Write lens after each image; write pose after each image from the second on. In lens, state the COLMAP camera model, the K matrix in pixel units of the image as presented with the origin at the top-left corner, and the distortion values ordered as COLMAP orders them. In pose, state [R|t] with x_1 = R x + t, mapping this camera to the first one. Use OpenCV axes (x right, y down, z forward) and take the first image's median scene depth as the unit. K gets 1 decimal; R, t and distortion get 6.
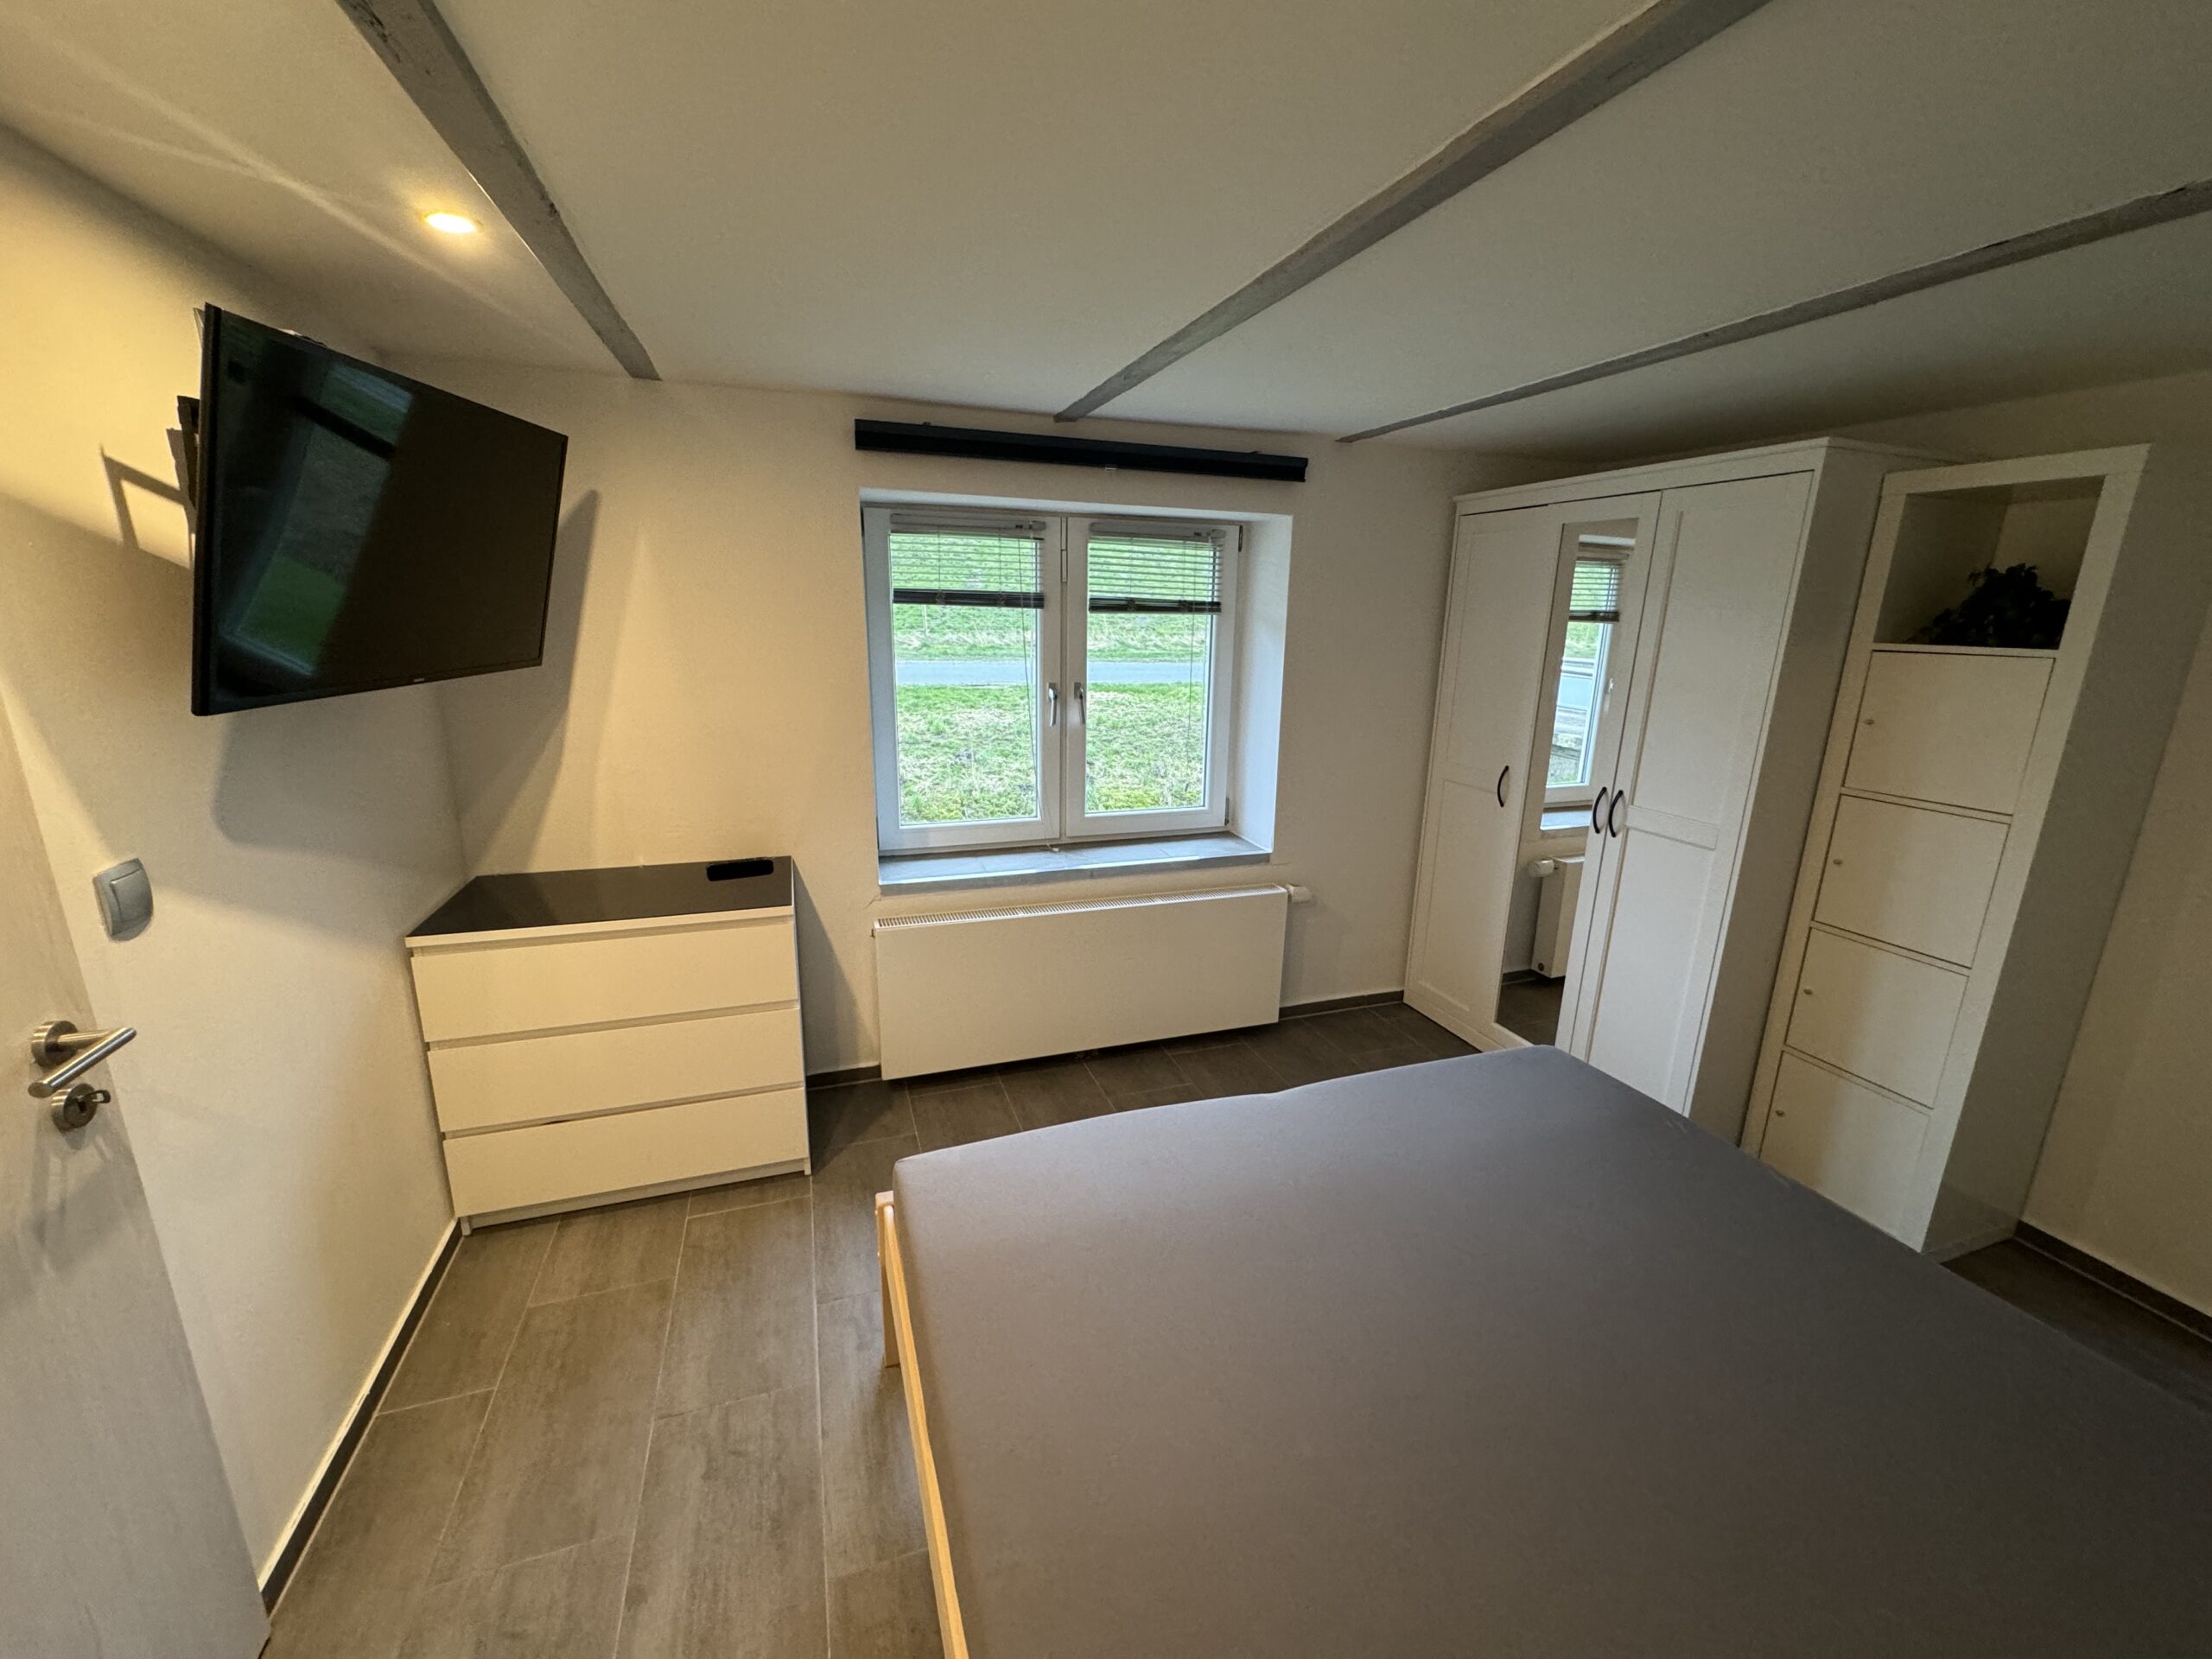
lens RADIAL K [[882.0, 0, 1106.0], [0, 882.0, 829.5], [0, 0, 1]] dist [0.007710, 0.000051]
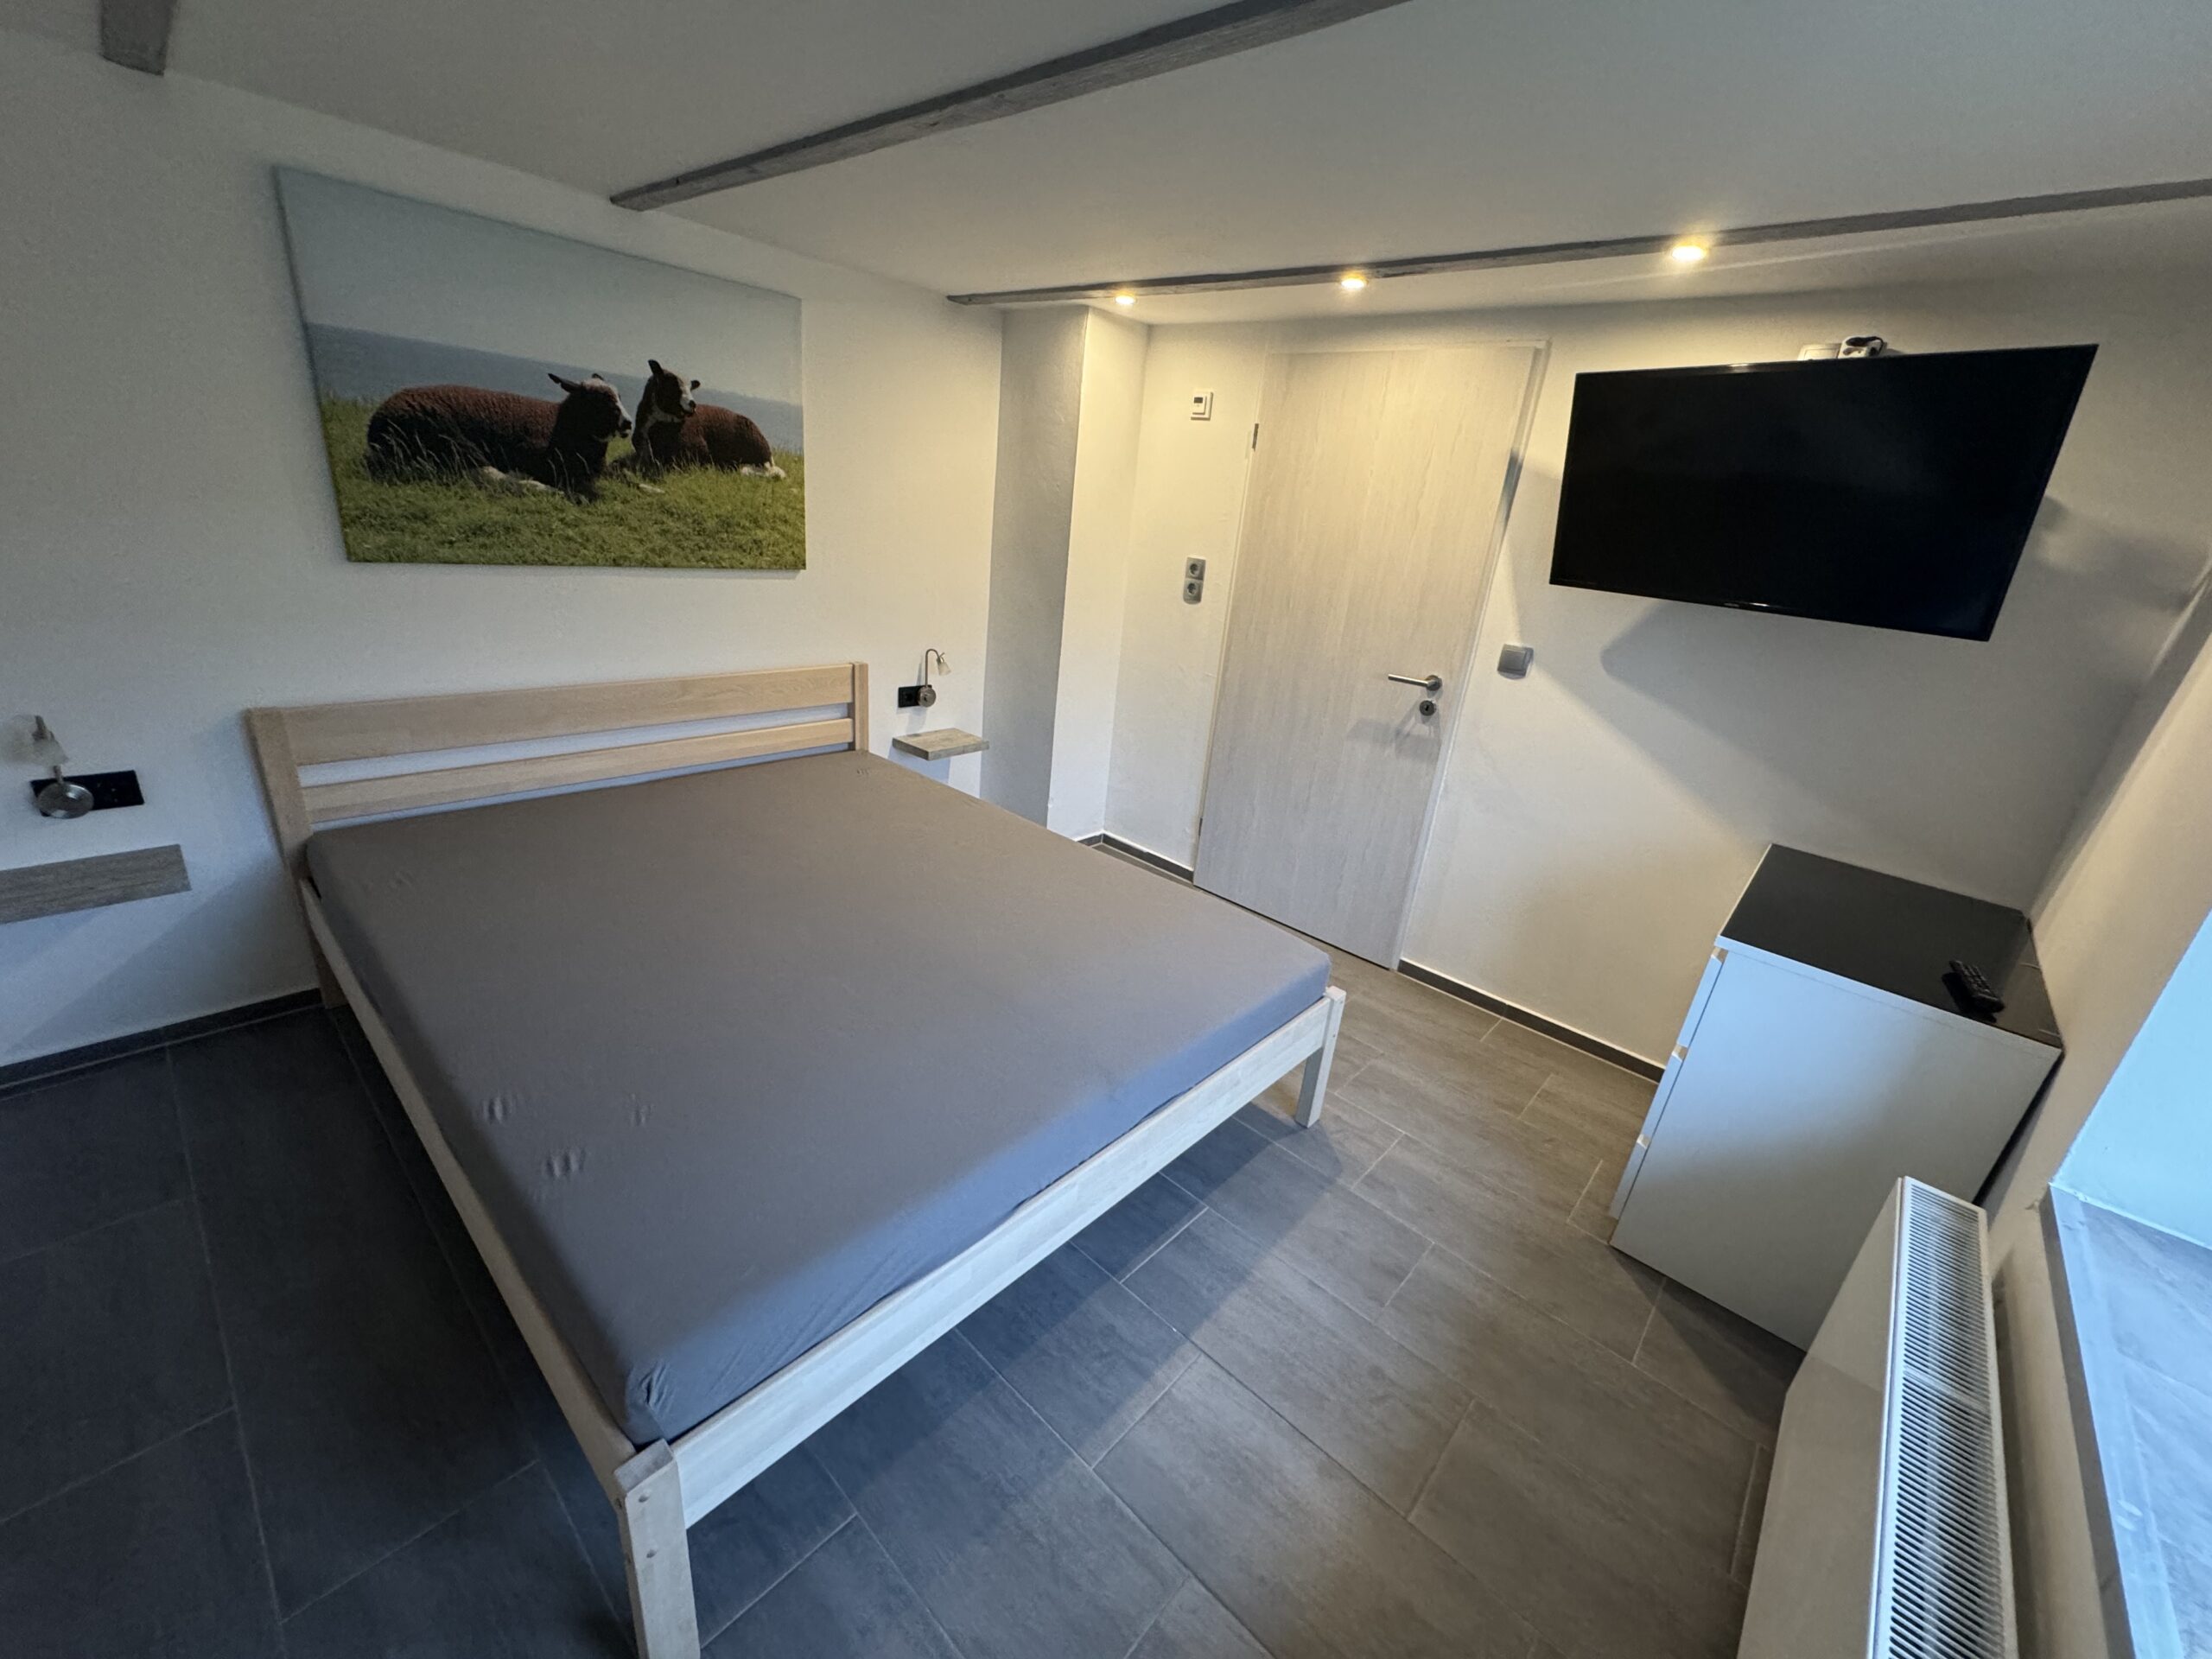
lens RADIAL K [[882.0, 0, 1106.0], [0, 882.0, 829.5], [0, 0, 1]] dist [0.007710, 0.000051]
pose [[-0.872769, 0.077449, -0.481950, 0.648224], [-0.222896, 0.815155, 0.534640, -0.382190], [0.434271, 0.574042, -0.694179, 1.676740]]
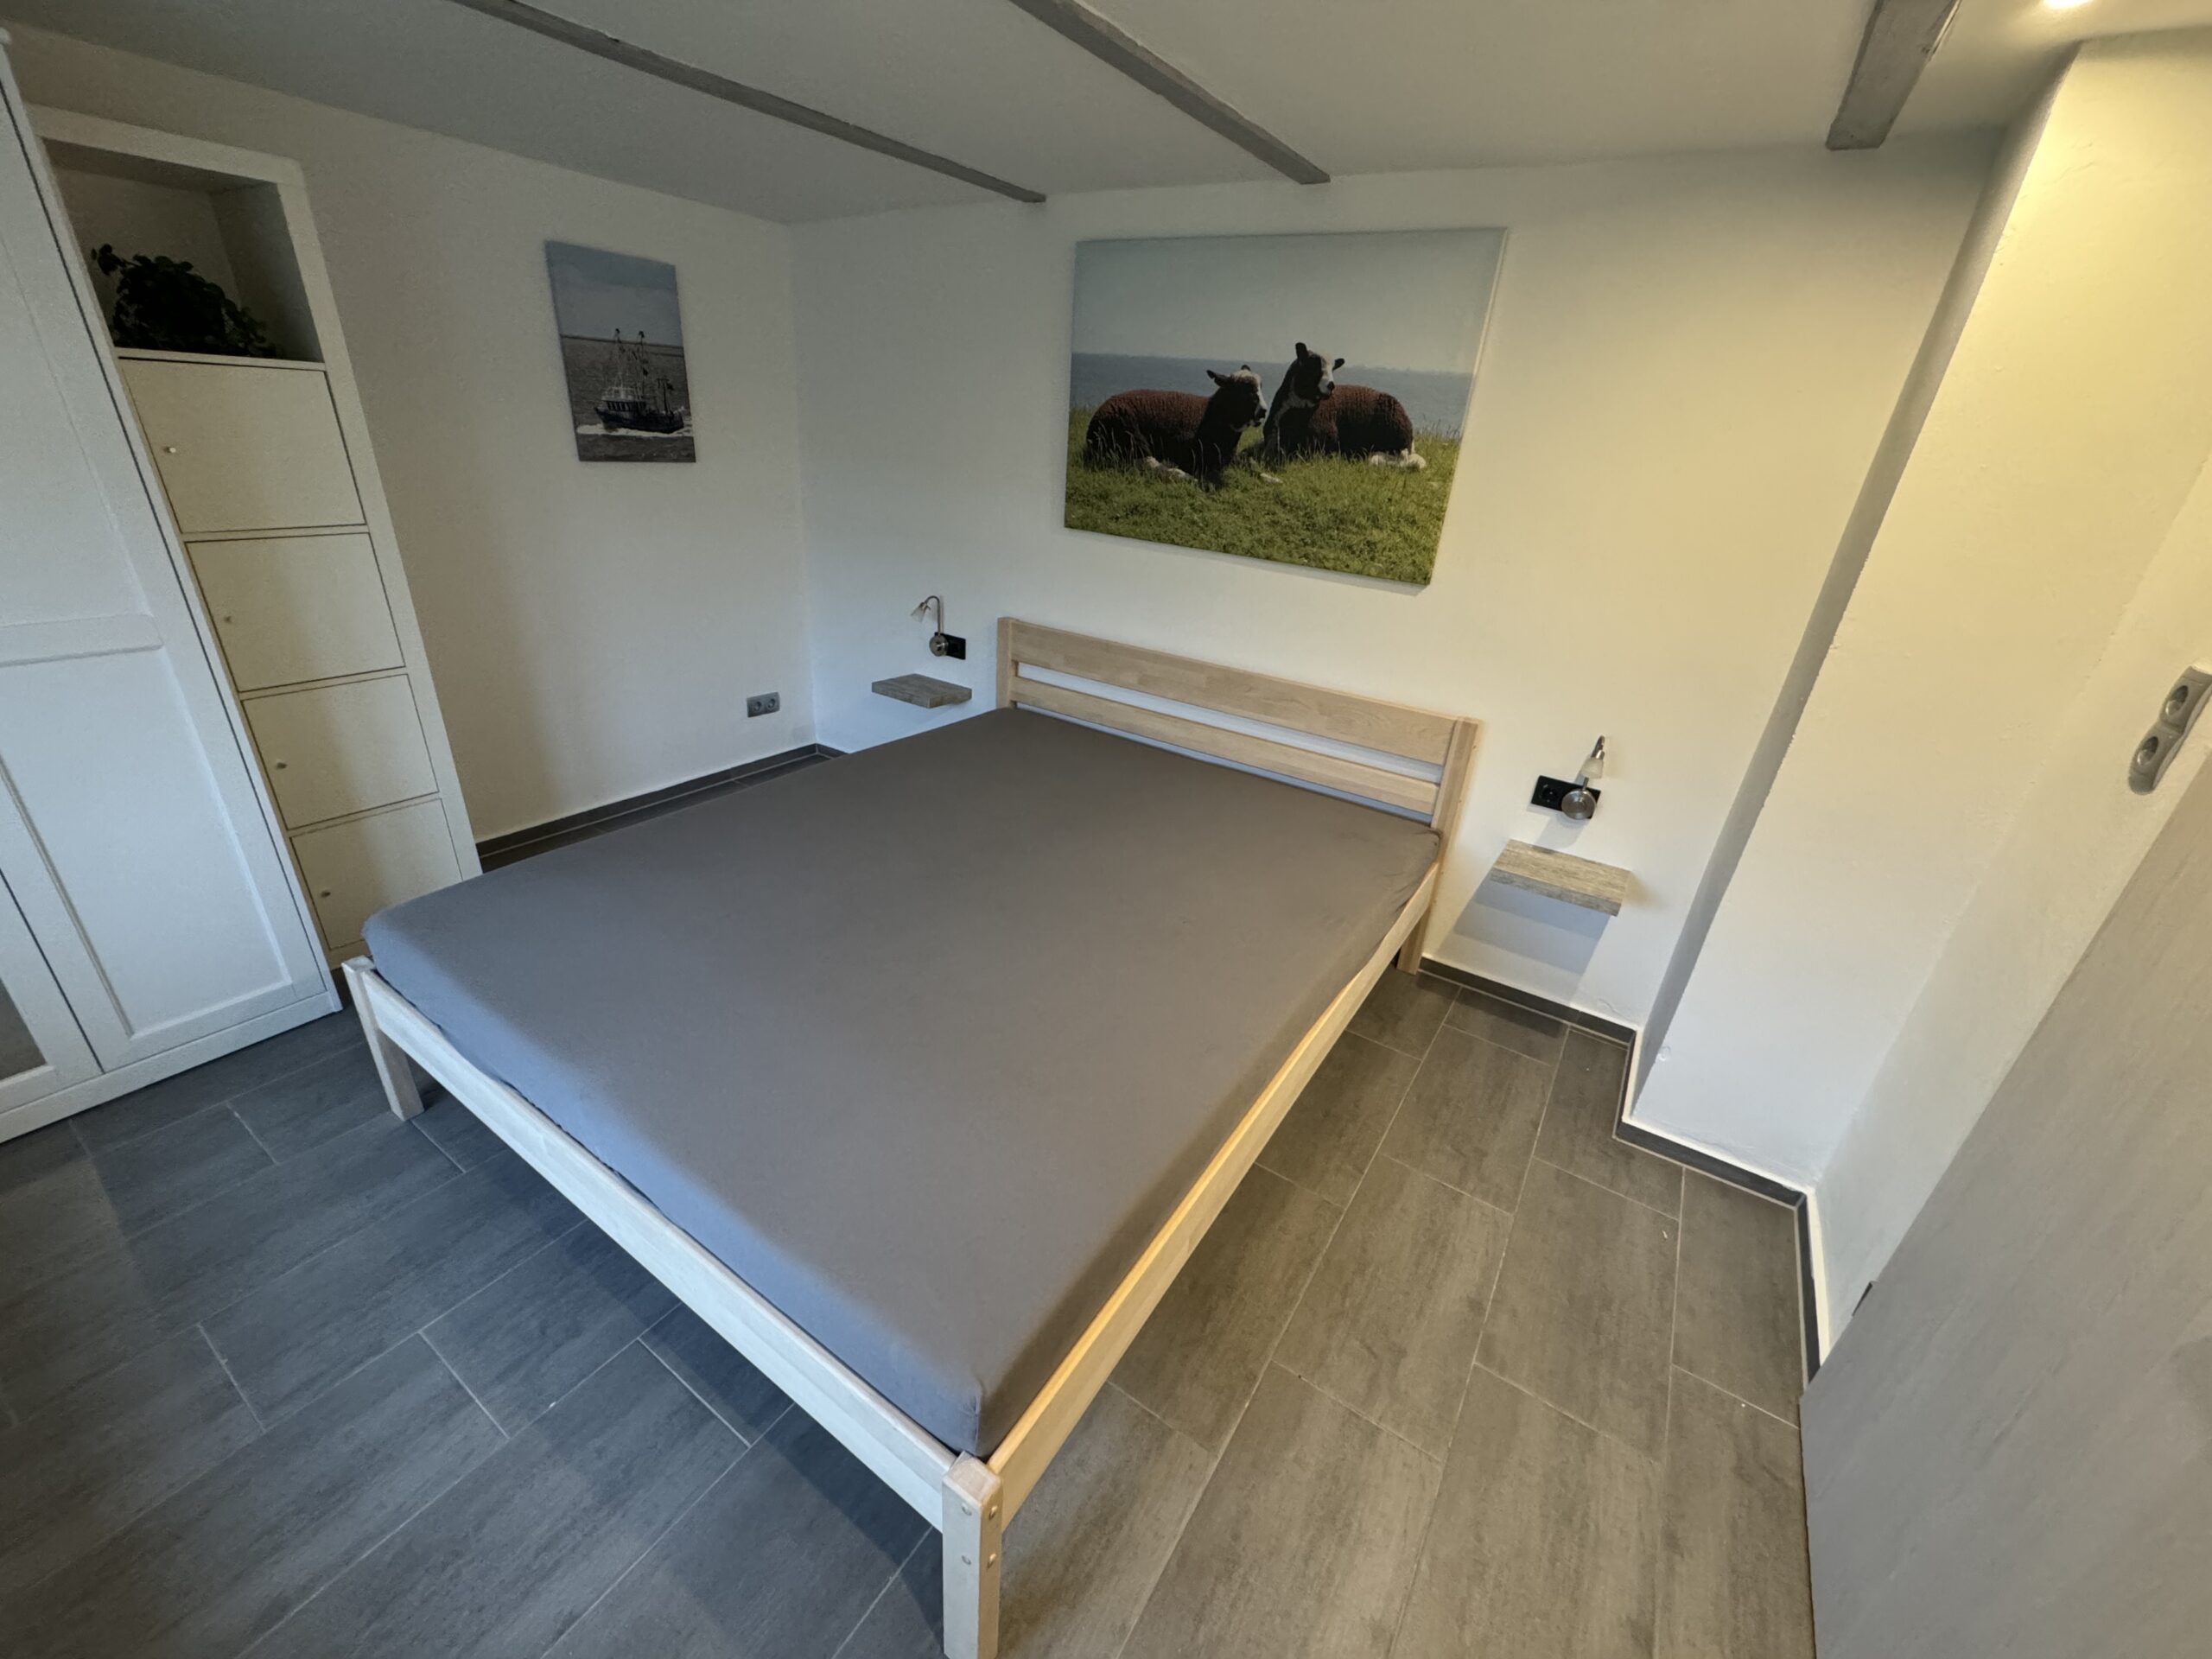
lens RADIAL K [[885.4, 0, 1106.0], [0, 885.4, 829.5], [0, 0, 1]] dist [0.001477, 0.000126]
pose [[-0.606412, -0.387986, 0.694069, -0.559092], [0.117406, 0.819620, 0.560748, -0.252315], [-0.786435, 0.421533, -0.451475, 1.070636]]
